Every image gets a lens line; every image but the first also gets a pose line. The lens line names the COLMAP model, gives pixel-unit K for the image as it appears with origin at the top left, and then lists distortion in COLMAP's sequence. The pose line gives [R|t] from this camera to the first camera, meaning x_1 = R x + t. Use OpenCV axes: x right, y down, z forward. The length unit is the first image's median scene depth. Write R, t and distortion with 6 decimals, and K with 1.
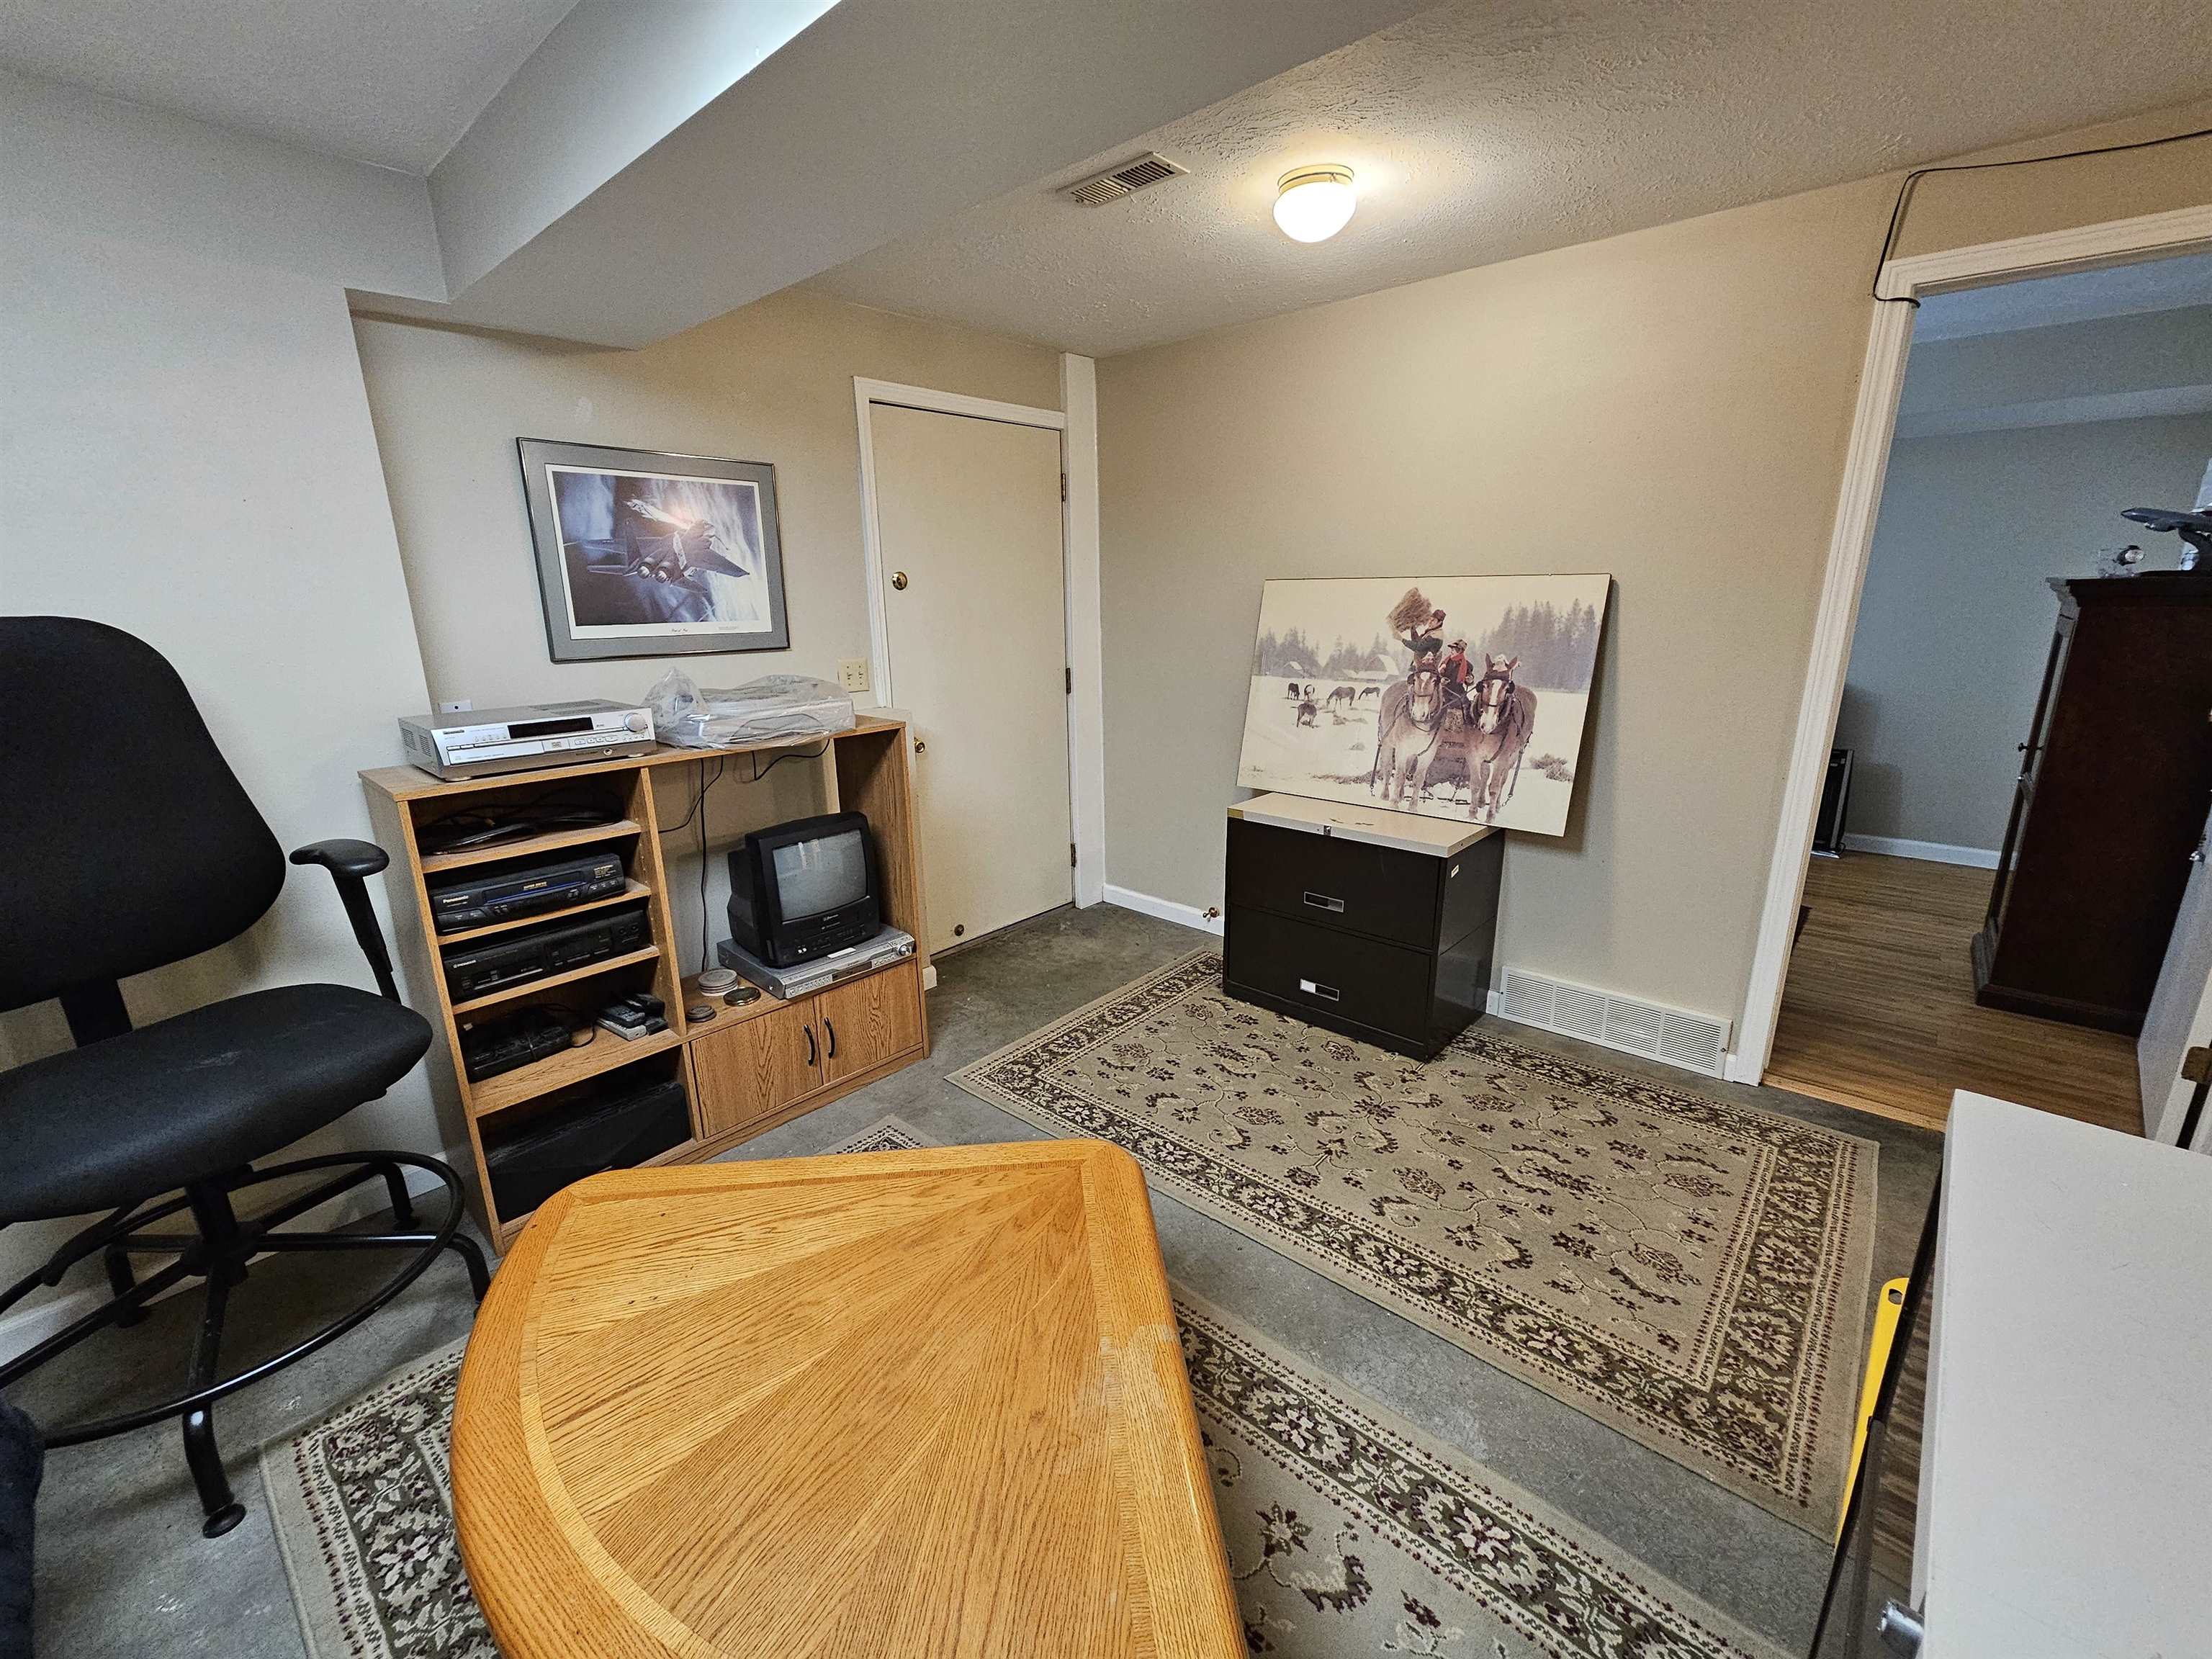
lens RADIAL K [[909.7, 0, 1106.2], [0, 909.7, 832.4], [0, 0, 1]] dist [0.000230, -0.000535]
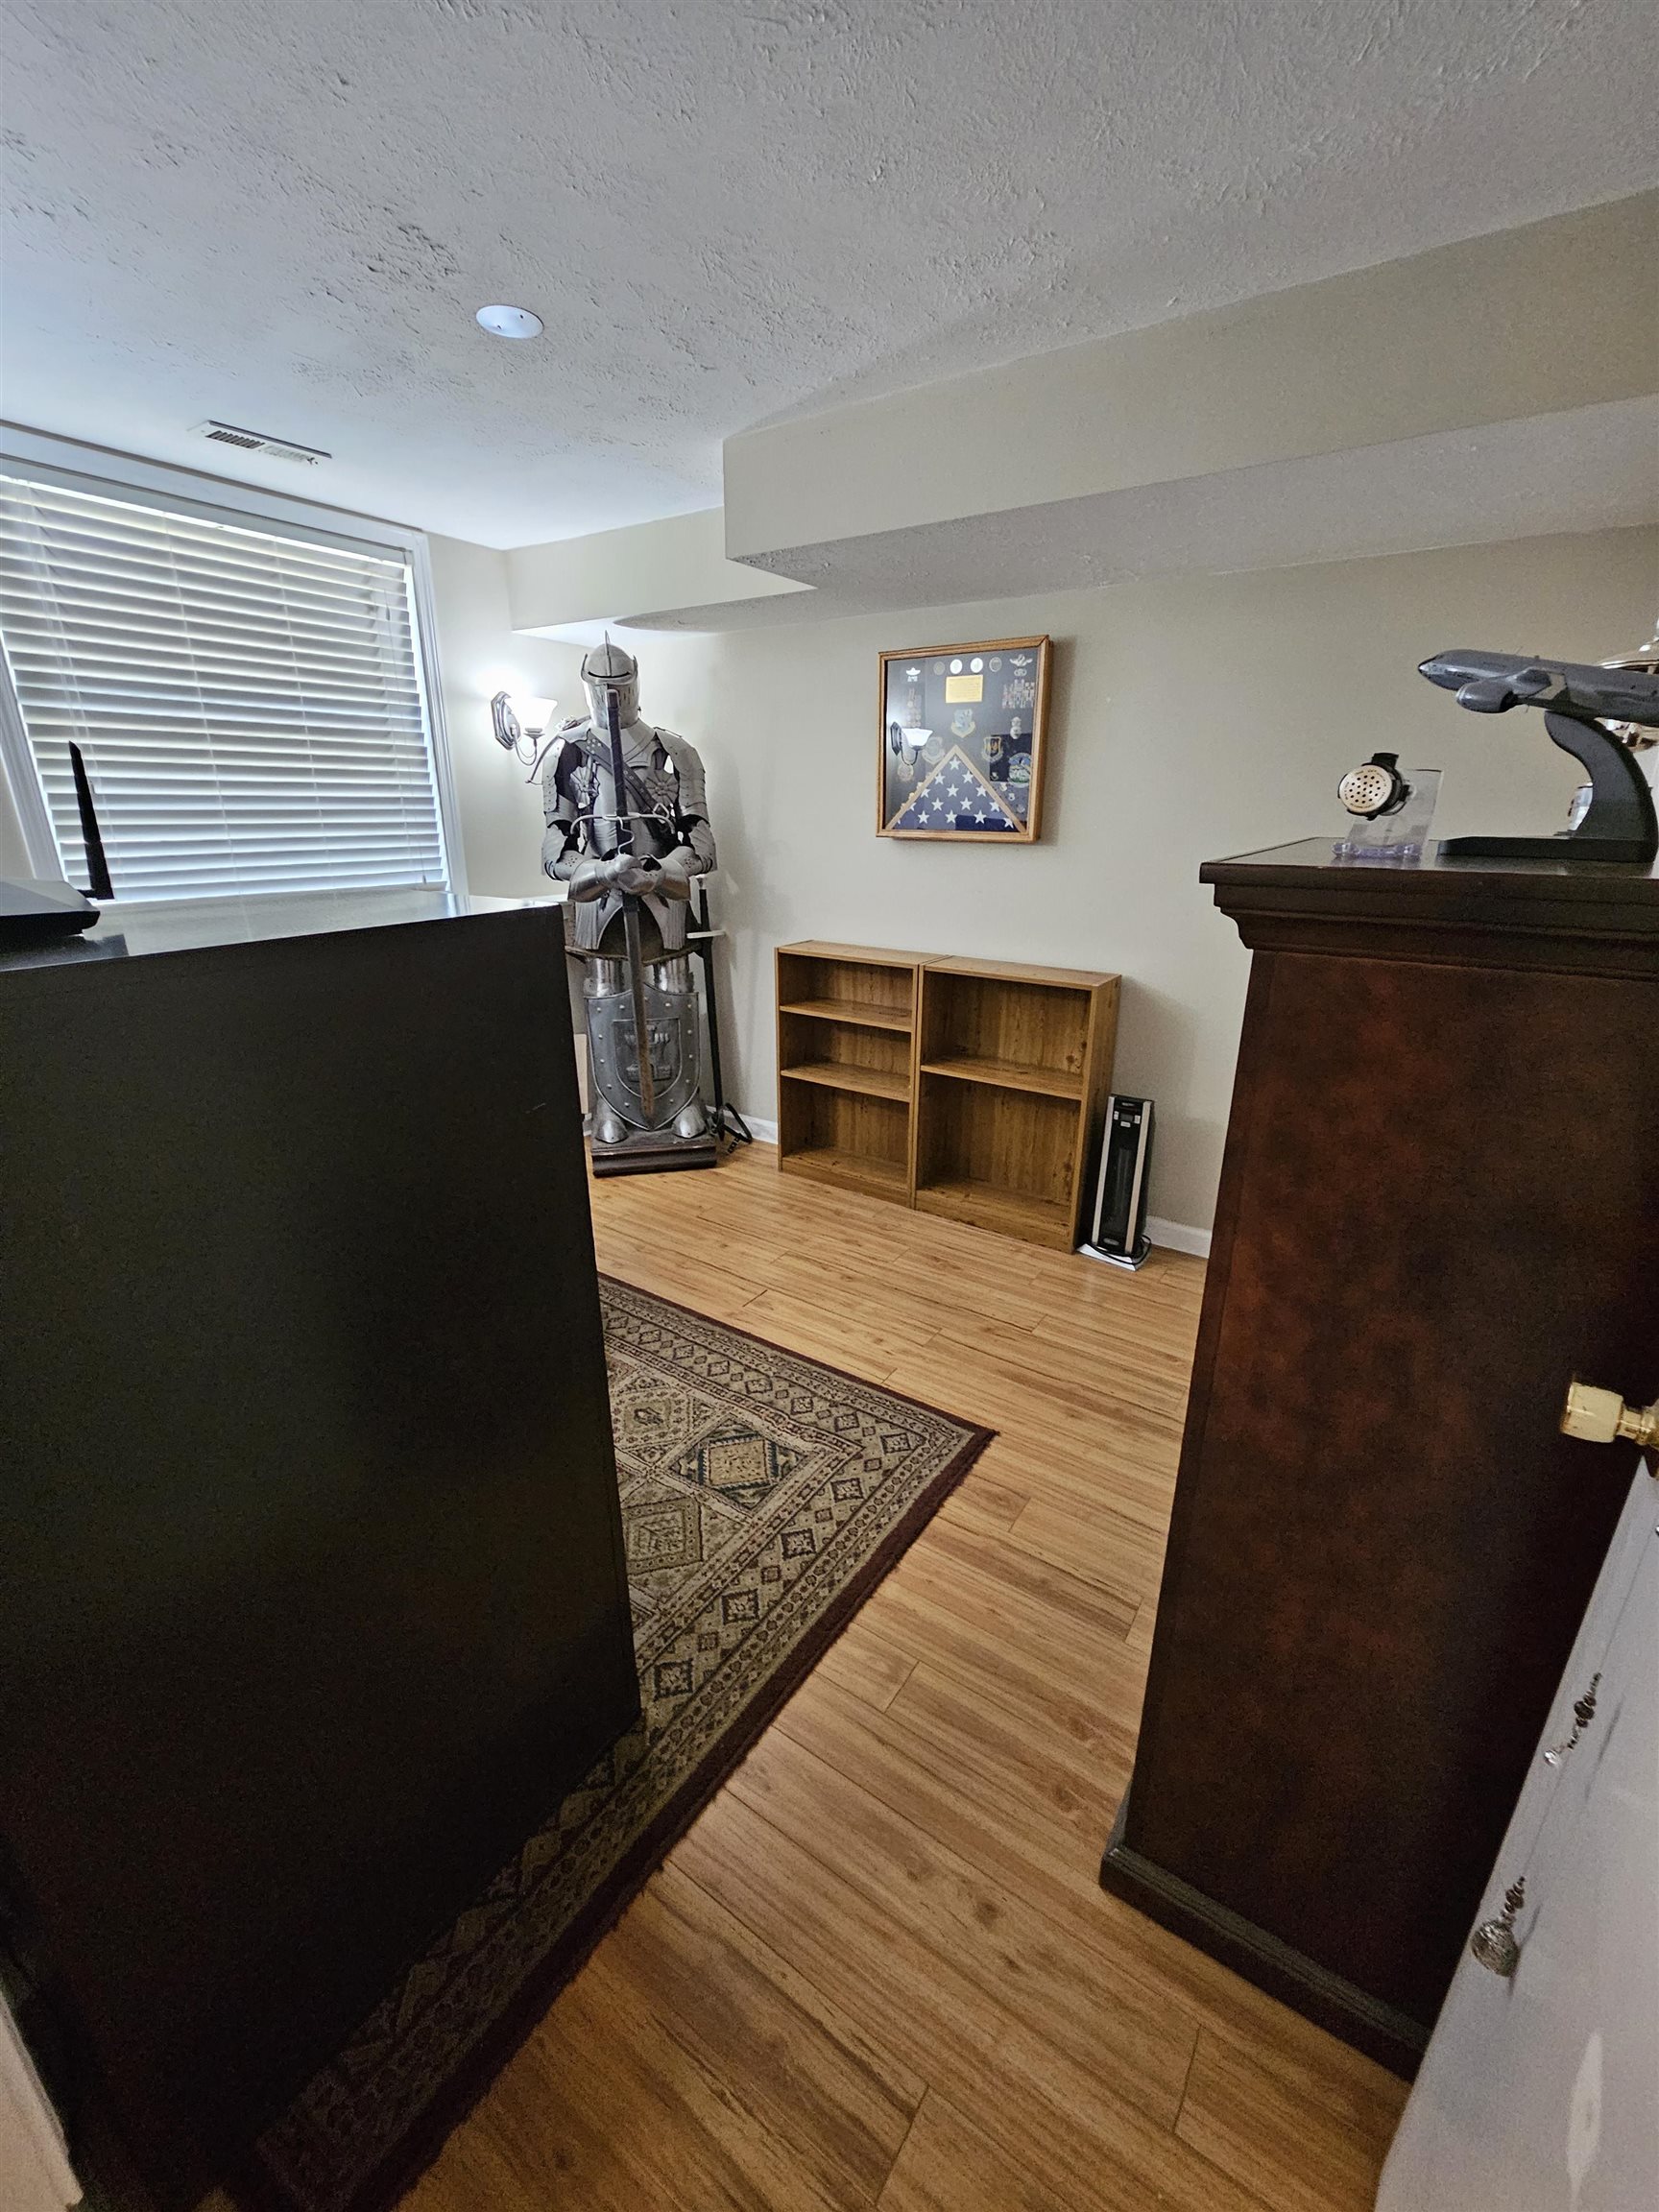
lens RADIAL K [[909.7, 0, 826.0], [0, 909.7, 1097.9], [0, 0, 1]] dist [0.000230, -0.000535]
pose [[0.991831, -0.015948, 0.126557, 0.833319], [0.008678, 0.998291, 0.057783, -0.204733], [-0.127263, -0.056213, 0.990275, 0.664767]]
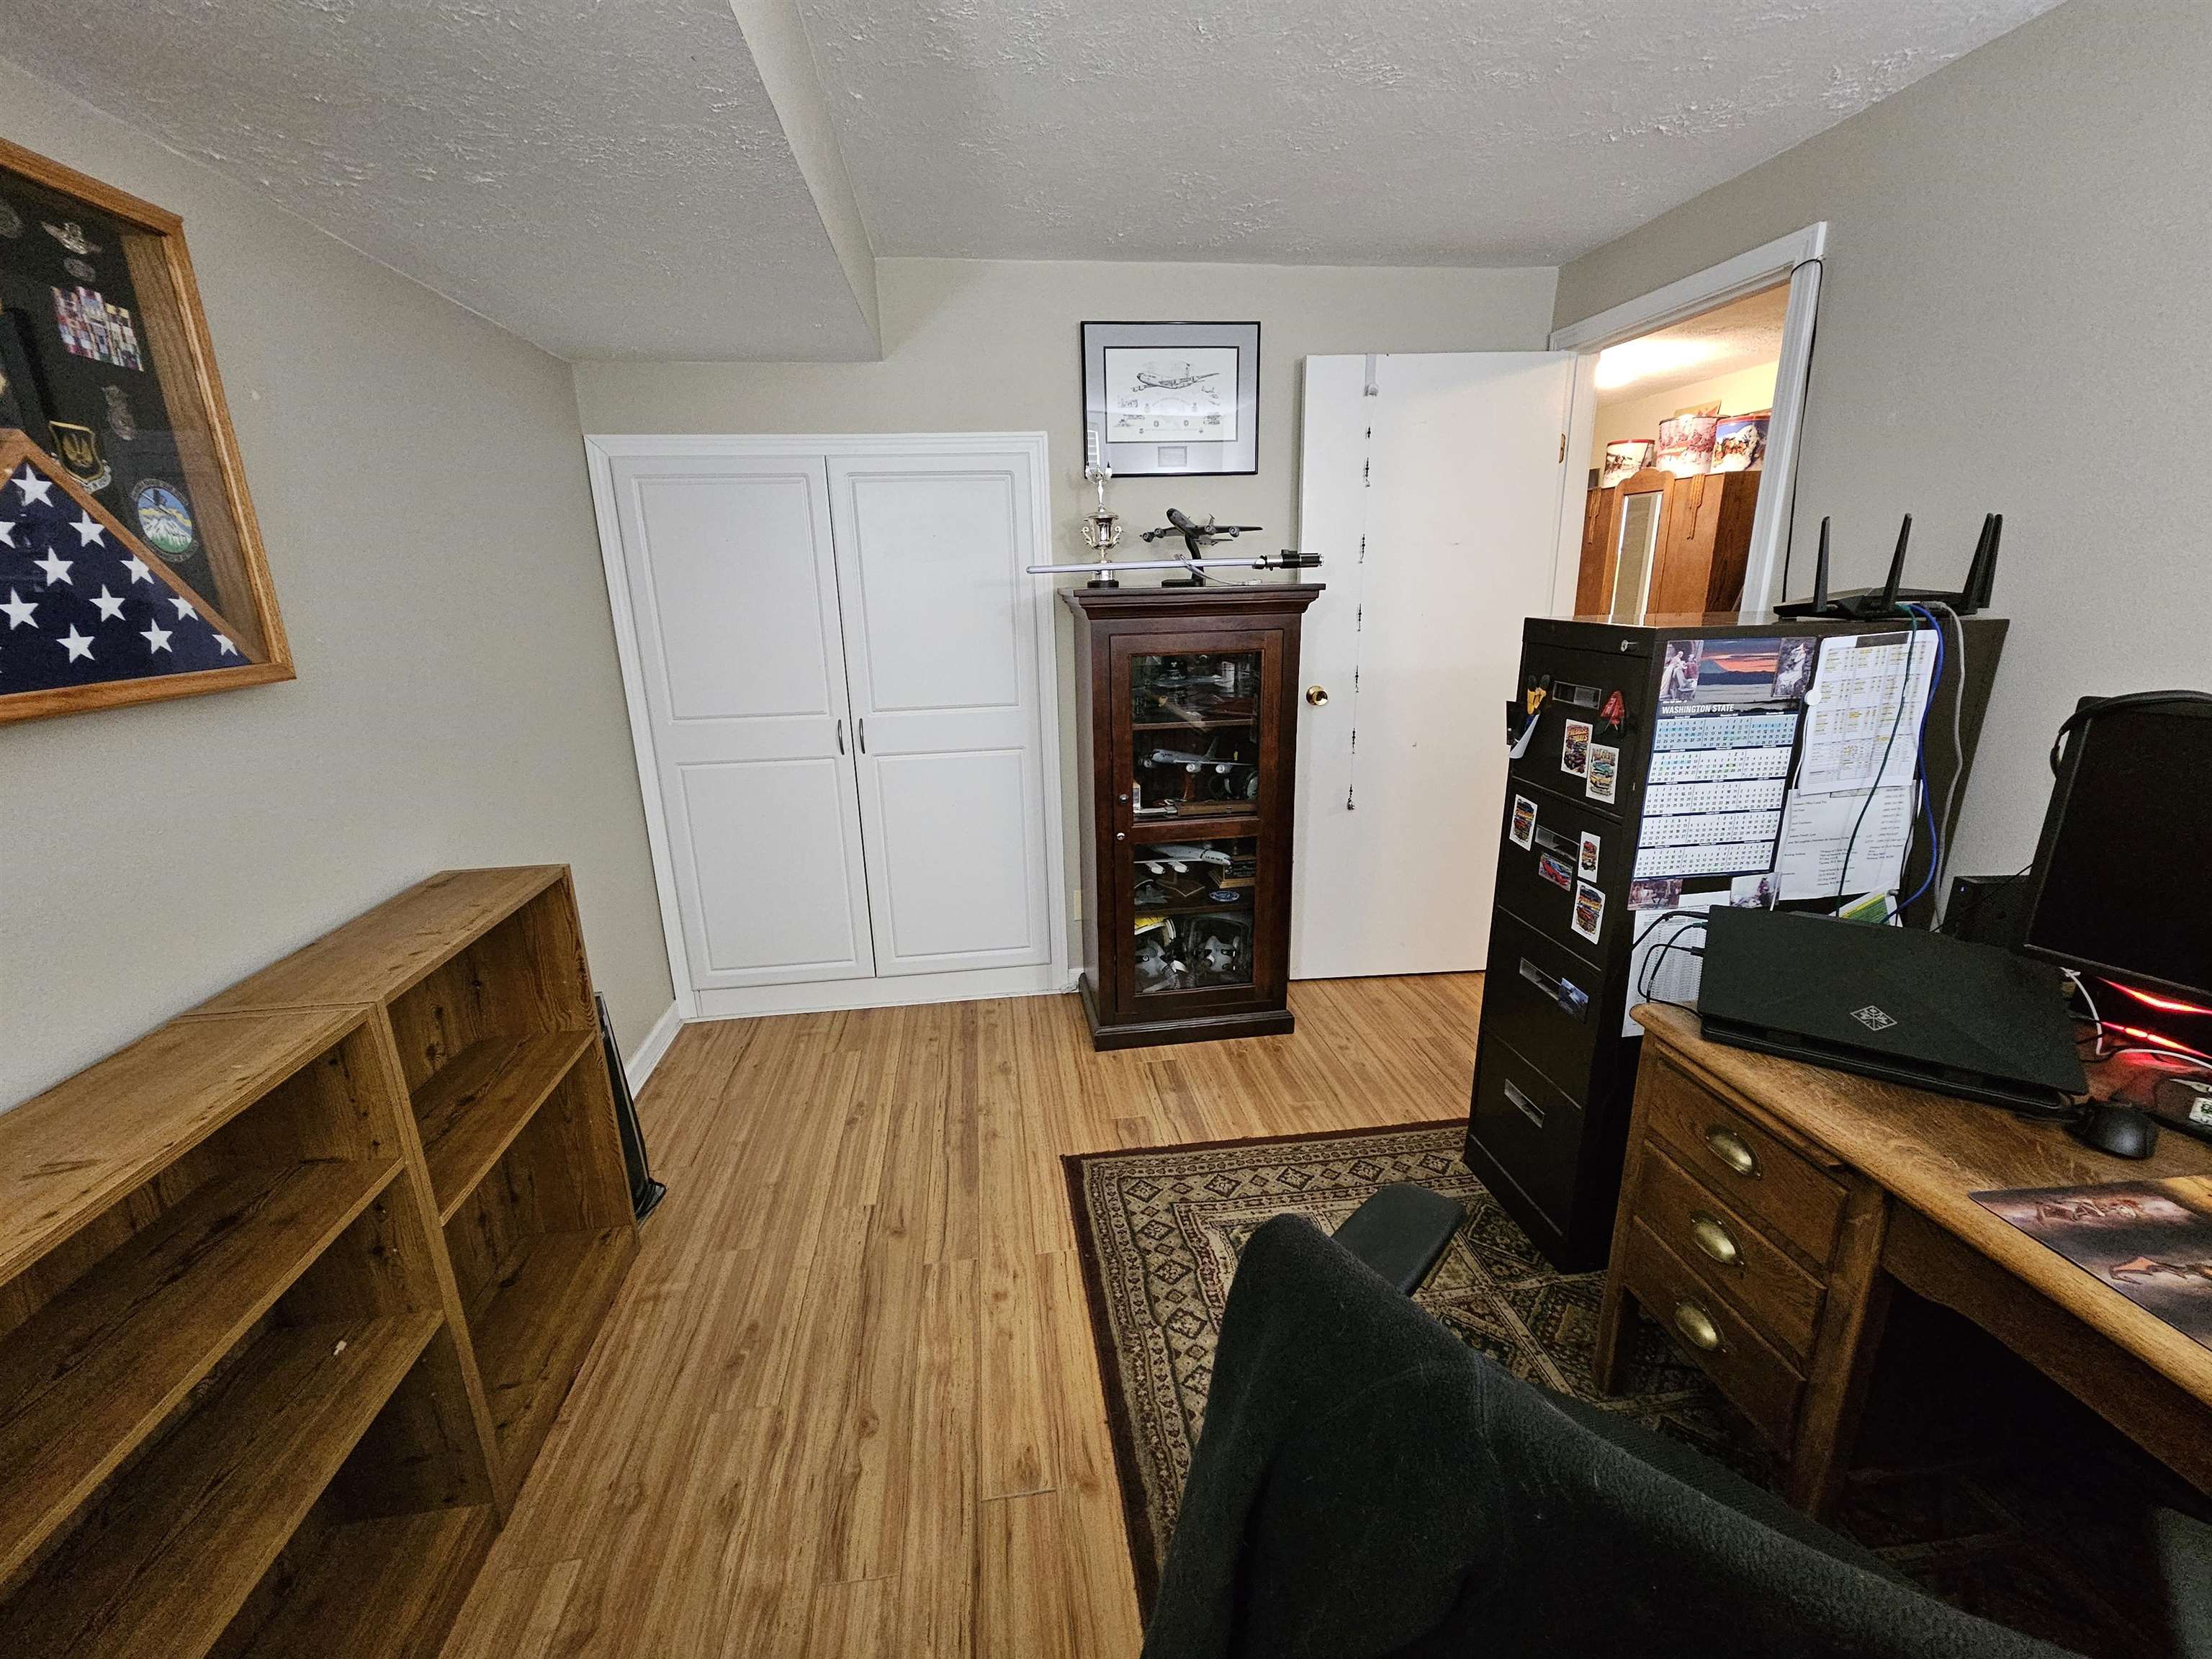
lens RADIAL K [[909.7, 0, 1101.0], [0, 909.7, 832.1], [0, 0, 1]] dist [0.000230, -0.000535]
pose [[-0.763469, -0.139049, 0.630698, 0.579870], [0.205143, 0.873765, 0.440966, -0.472517], [-0.612398, 0.466047, -0.638568, 1.703530]]
